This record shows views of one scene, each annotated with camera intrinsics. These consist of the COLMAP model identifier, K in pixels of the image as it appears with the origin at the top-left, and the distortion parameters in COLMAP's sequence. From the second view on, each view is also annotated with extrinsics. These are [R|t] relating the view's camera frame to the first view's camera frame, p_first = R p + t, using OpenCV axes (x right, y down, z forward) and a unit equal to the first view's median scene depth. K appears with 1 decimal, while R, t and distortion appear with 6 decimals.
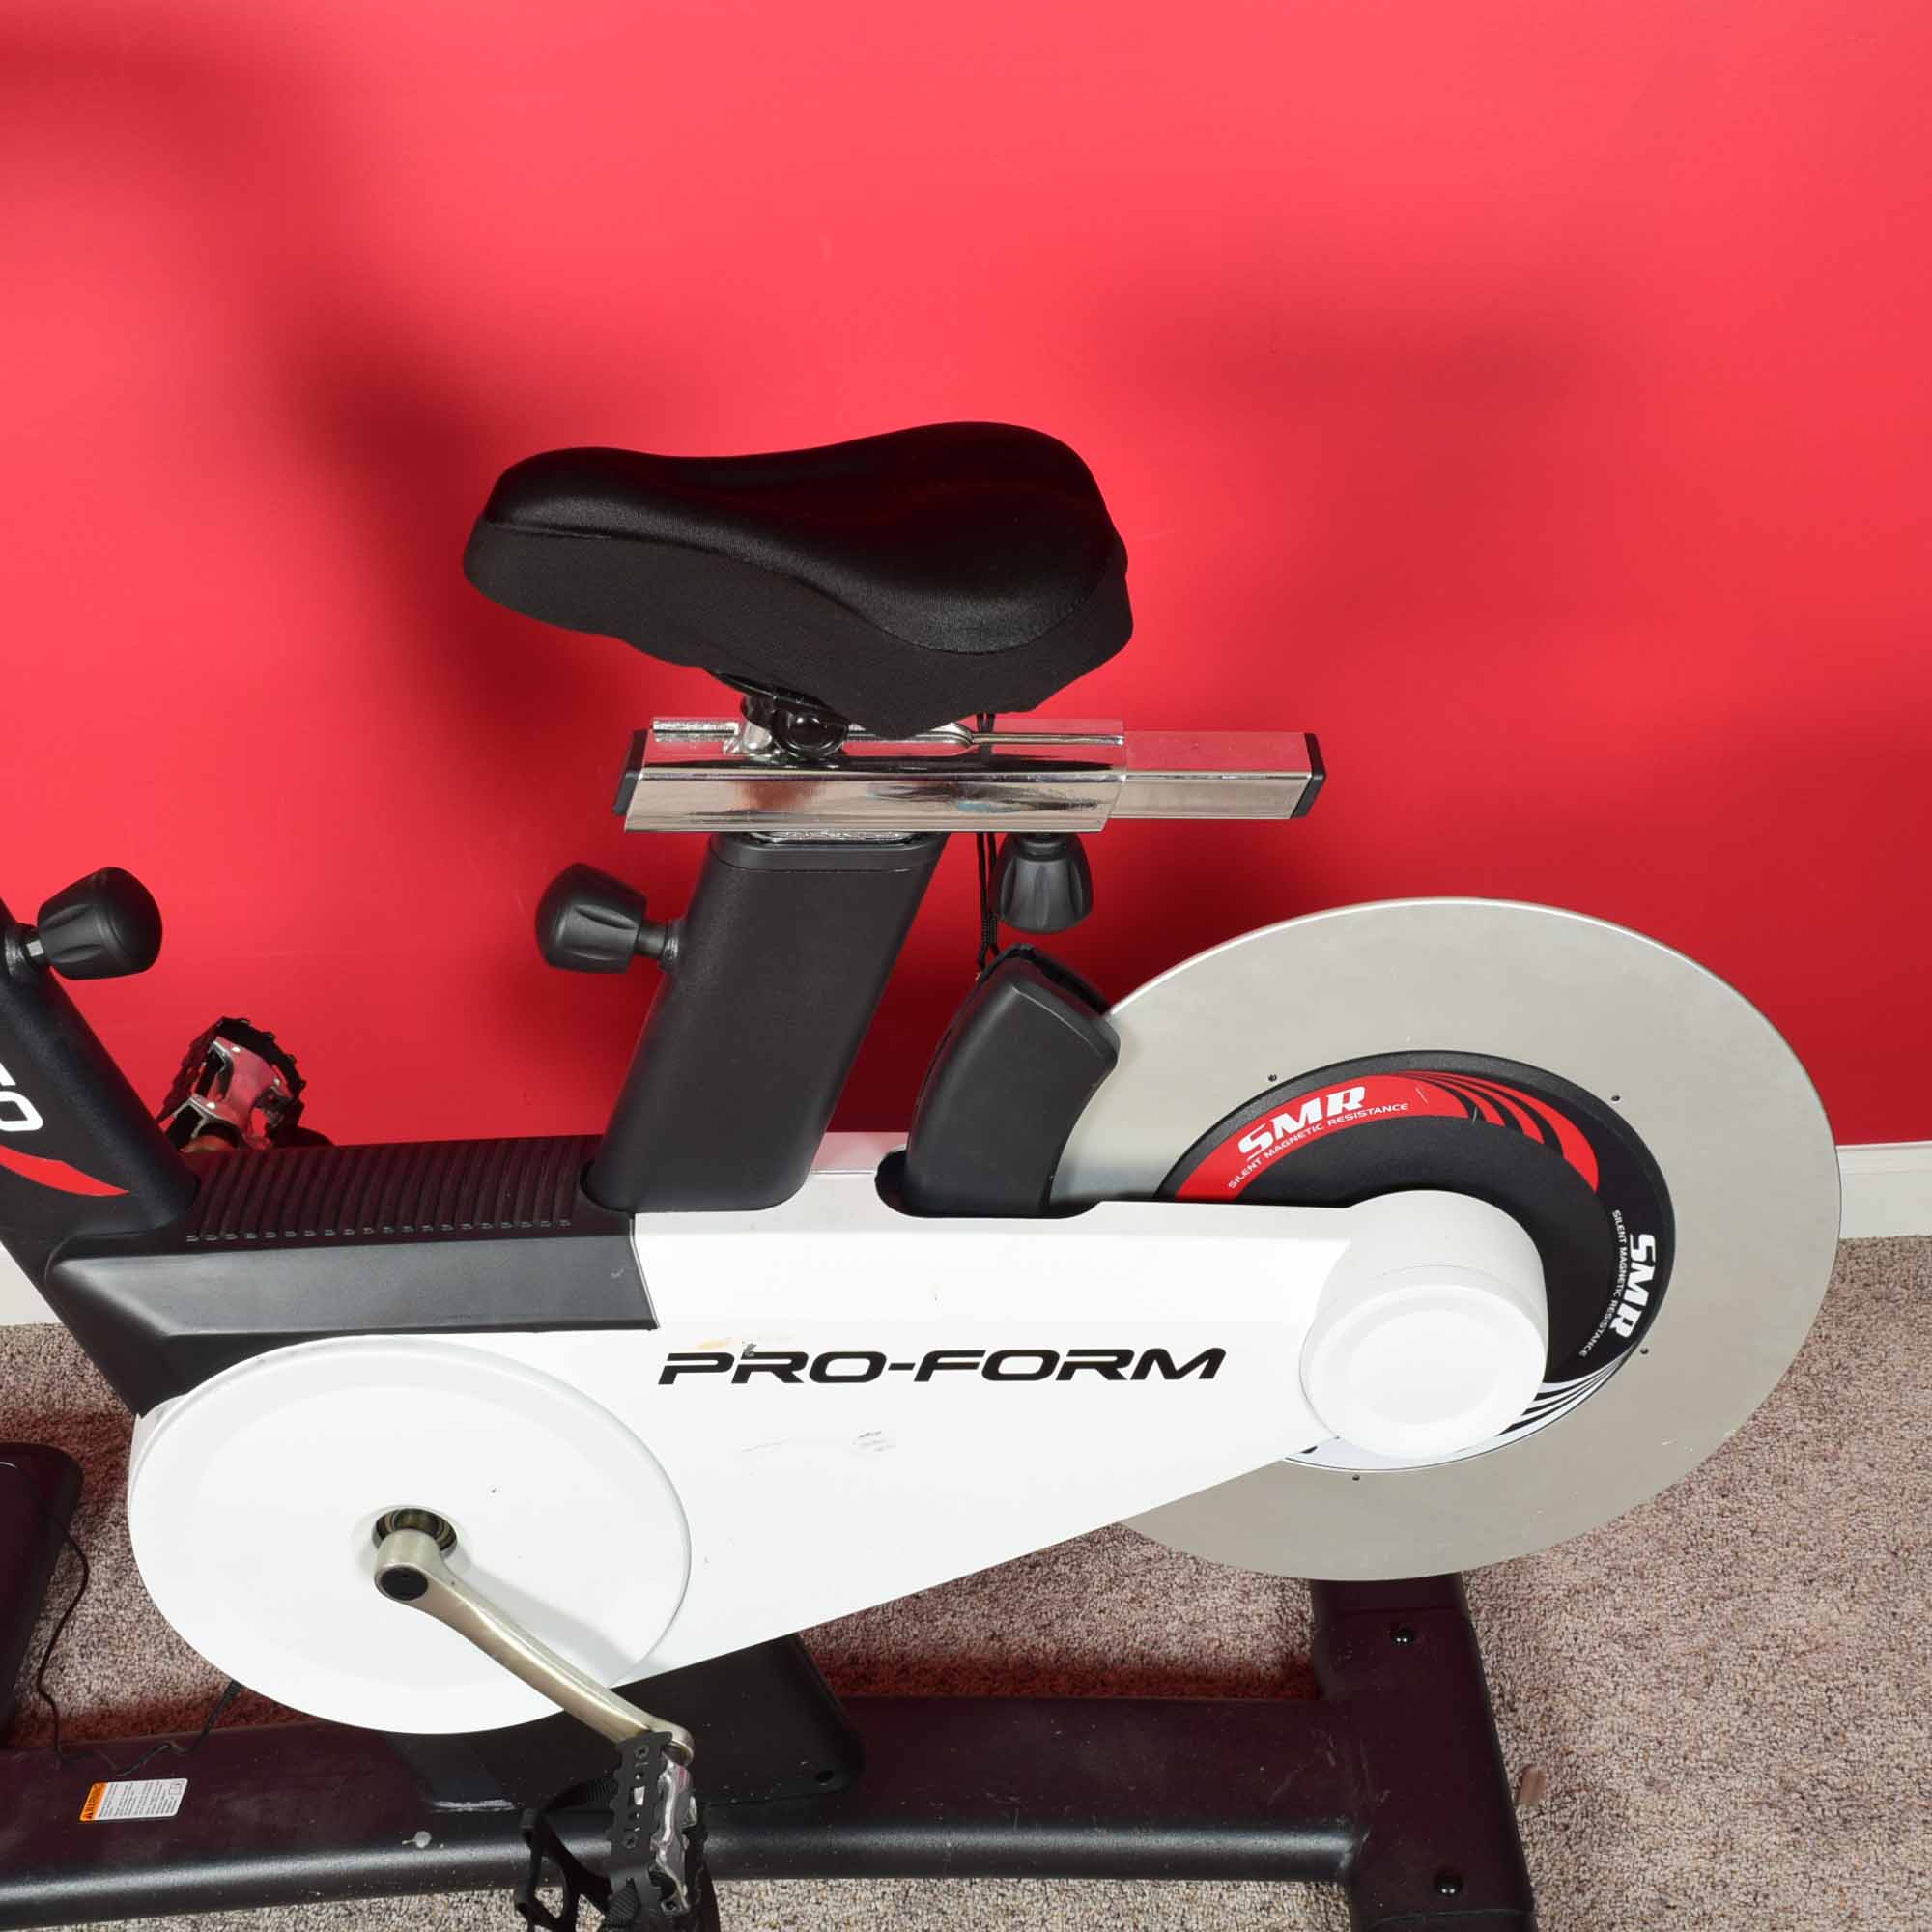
lens RADIAL K [[2551.6, 0, 1078.7], [0, 2551.6, 966.6], [0, 0, 1]] dist [-0.028388, 0.006175]
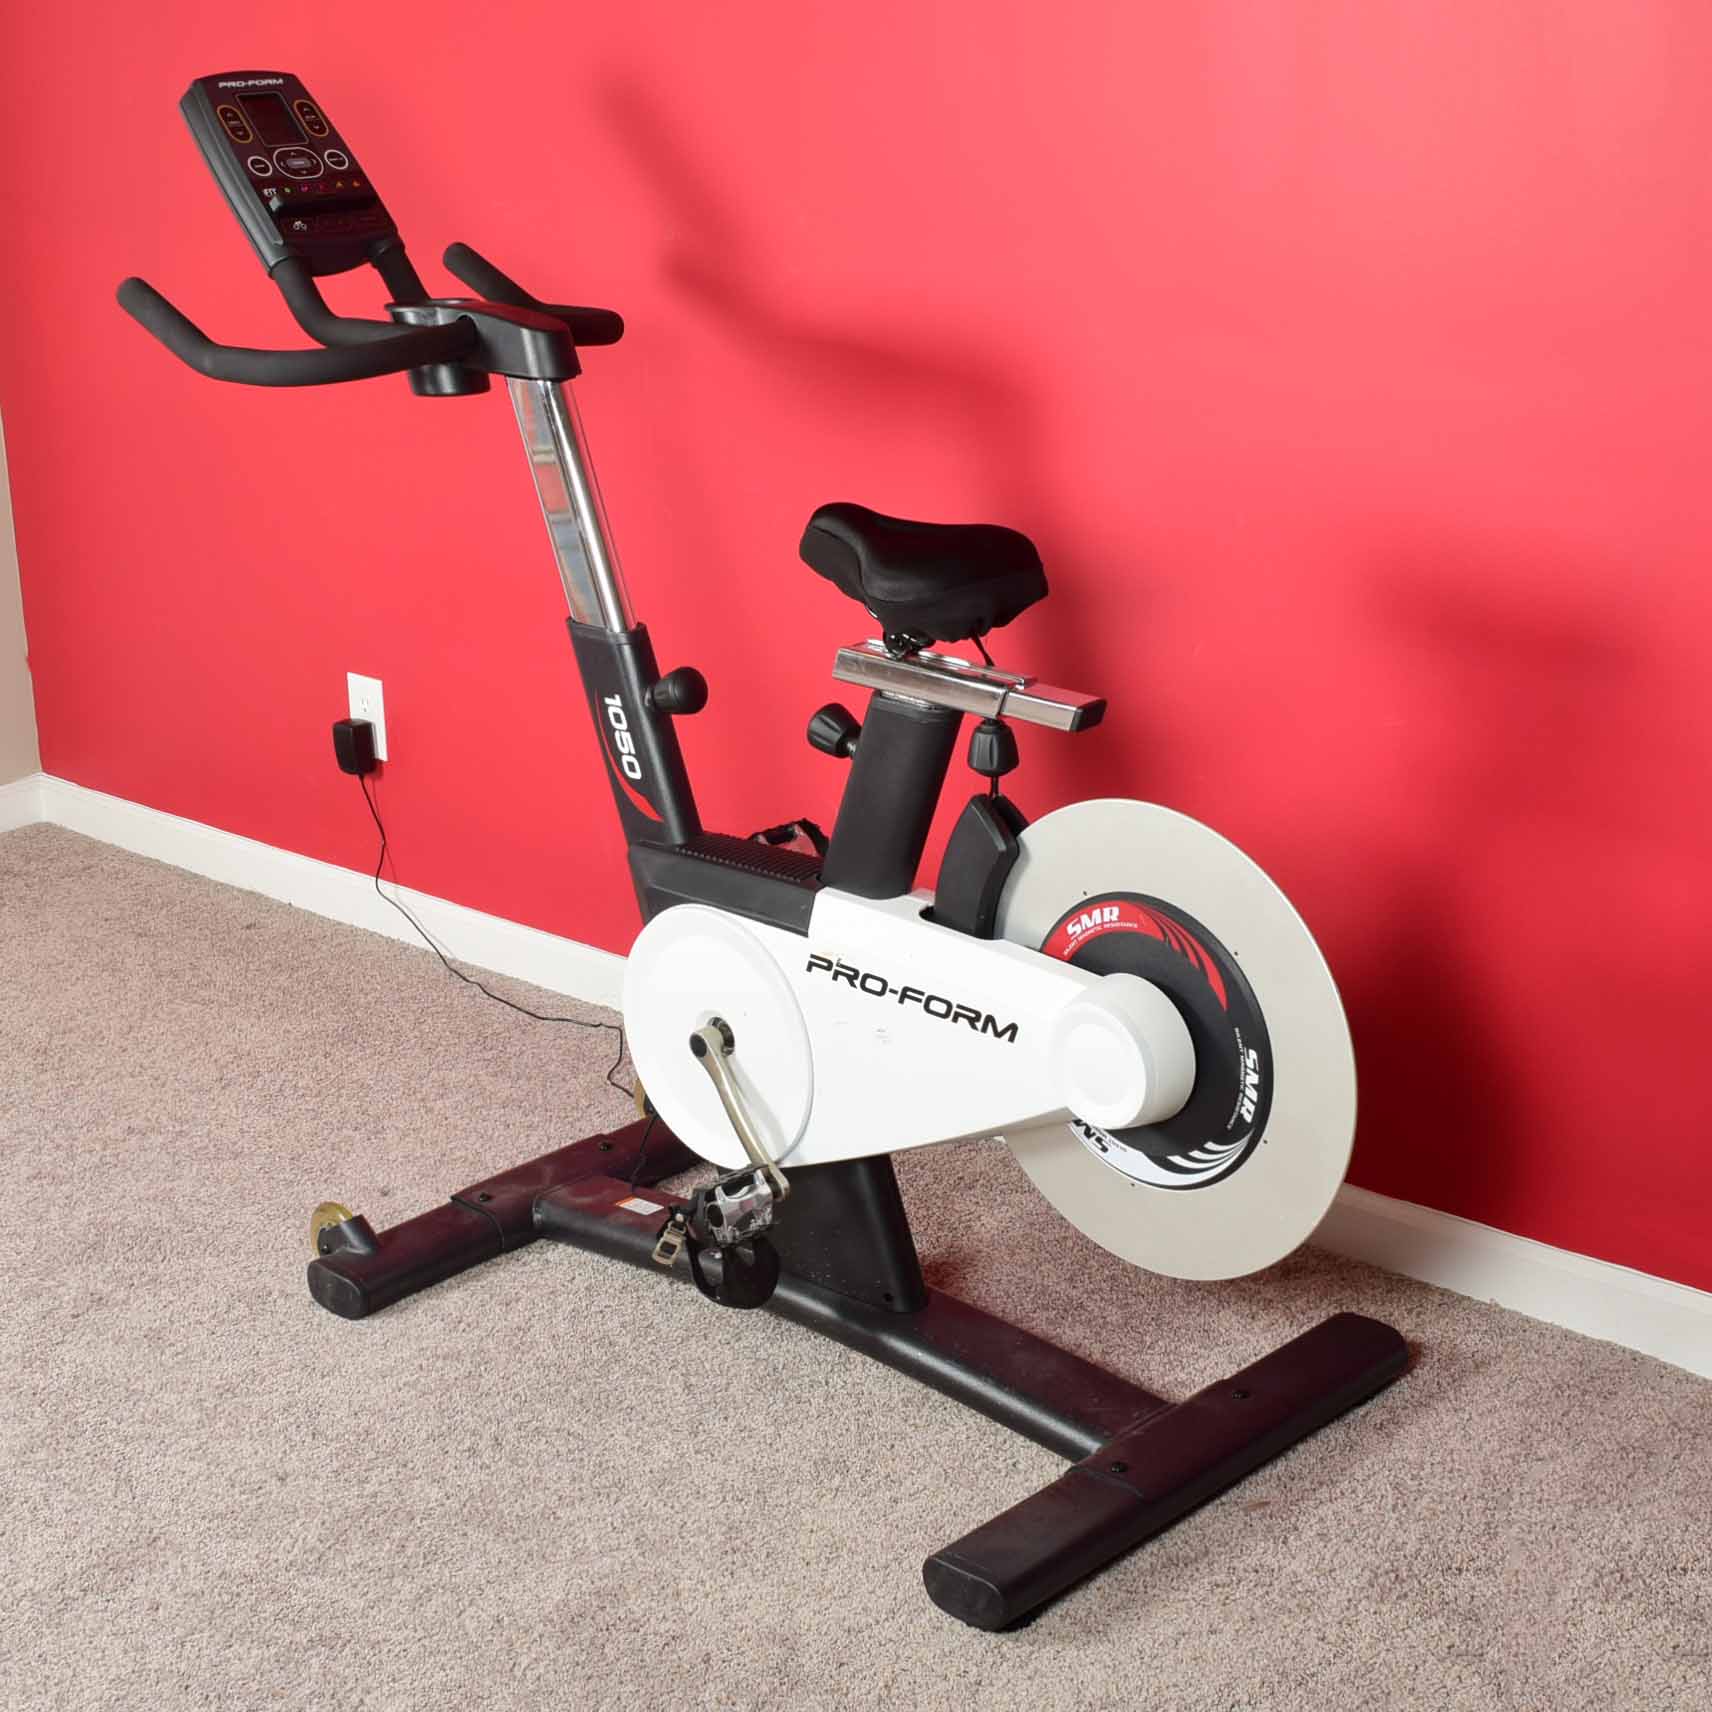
lens RADIAL K [[2825.1, 0, 856.0], [0, 2825.1, 856.0], [0, 0, 1]] dist [-0.038330, -0.037985]
pose [[0.681013, 0.202946, -0.703587, 1.399508], [-0.385558, 0.916234, -0.108905, 0.305654], [0.622549, 0.345439, 0.702214, -0.568366]]
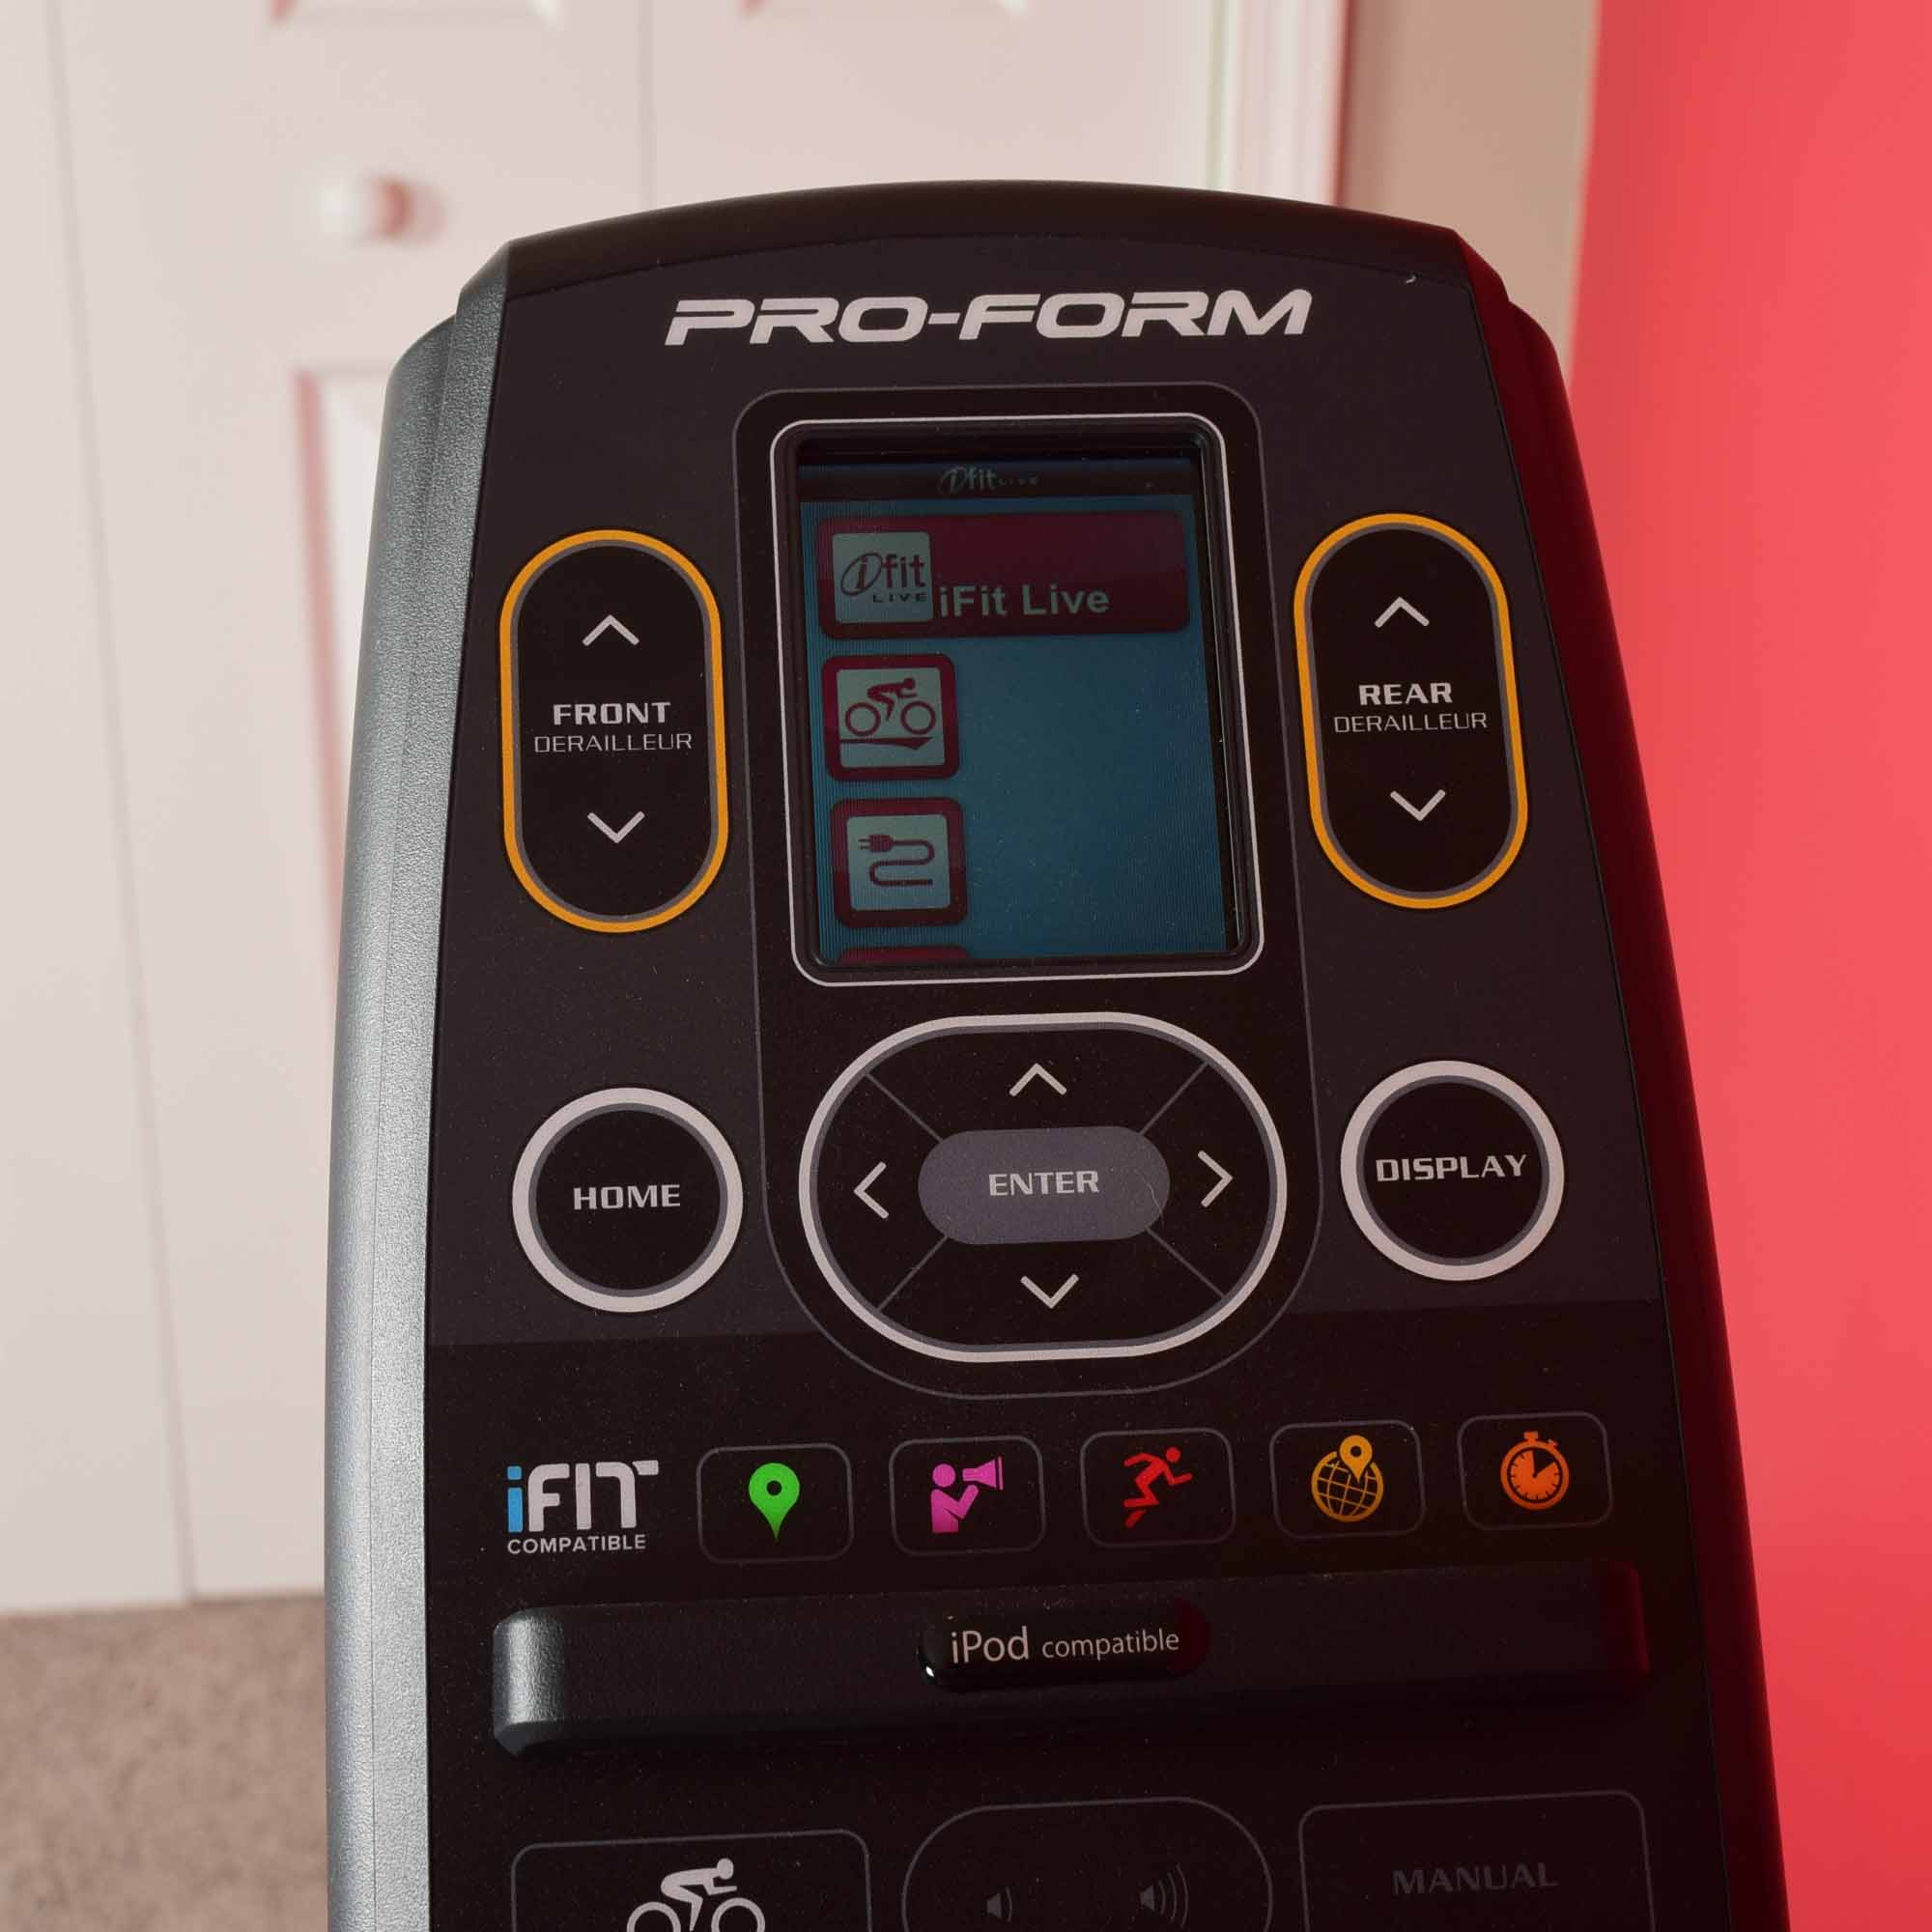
lens RADIAL K [[3866.9, 0, 966.0], [0, 3866.9, 966.0], [0, 0, 1]] dist [0.000115, -0.327919]
pose [[0.029058, 0.445293, -0.894913, -0.499165], [-0.560684, 0.748445, 0.354208, -0.488961], [0.827520, 0.491471, 0.271417, 0.550174]]
